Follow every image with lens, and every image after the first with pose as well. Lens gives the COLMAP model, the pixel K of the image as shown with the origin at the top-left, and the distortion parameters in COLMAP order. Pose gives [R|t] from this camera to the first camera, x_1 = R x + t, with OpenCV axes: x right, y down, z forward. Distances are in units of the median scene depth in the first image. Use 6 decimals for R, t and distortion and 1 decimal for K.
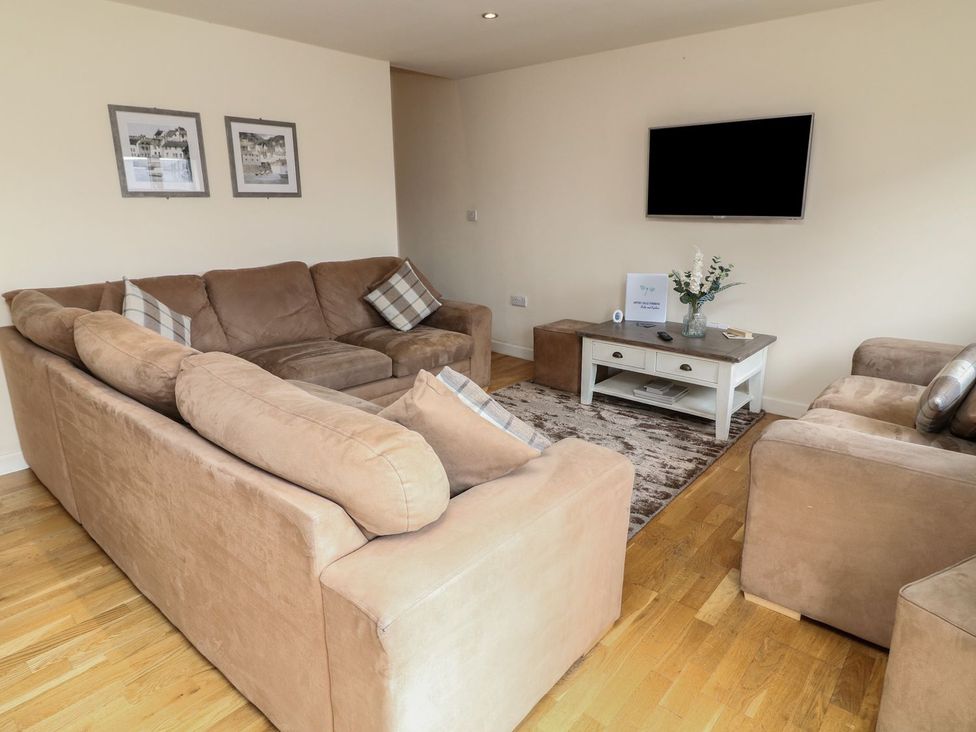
lens RADIAL K [[607.0, 0, 487.3], [0, 607.0, 364.1], [0, 0, 1]] dist [0.001475, -0.008569]
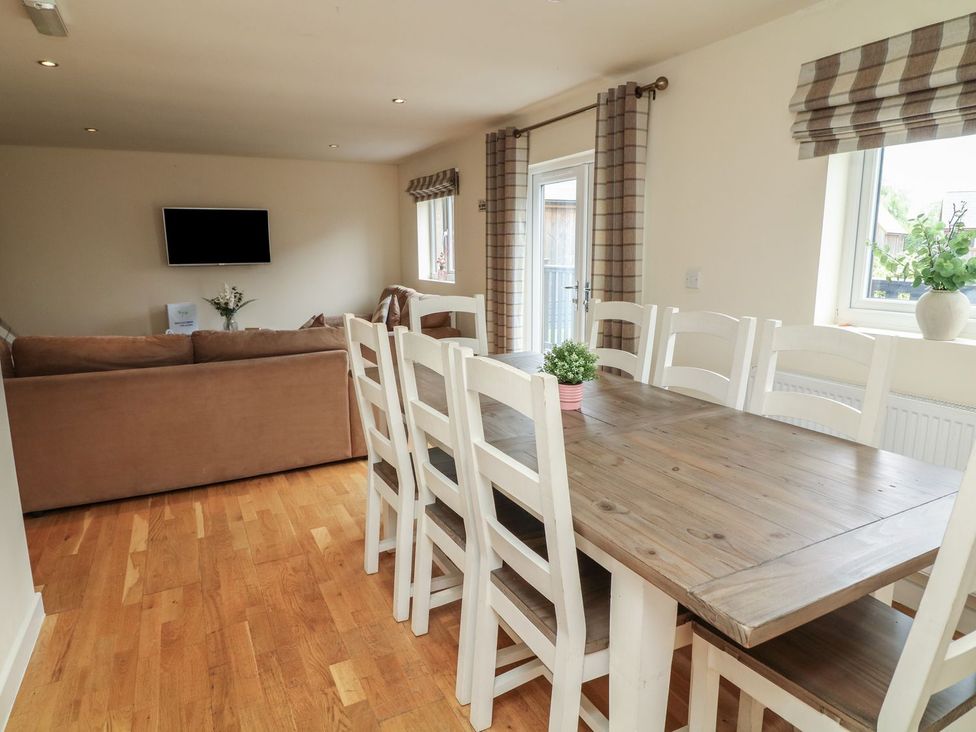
lens RADIAL K [[607.0, 0, 489.3], [0, 607.0, 367.8], [0, 0, 1]] dist [0.001475, -0.008569]
pose [[0.366602, -0.171297, 0.914473, -0.961163], [0.252980, 0.964224, 0.079199, 0.089231], [-0.895324, 0.202308, 0.396821, -0.271794]]
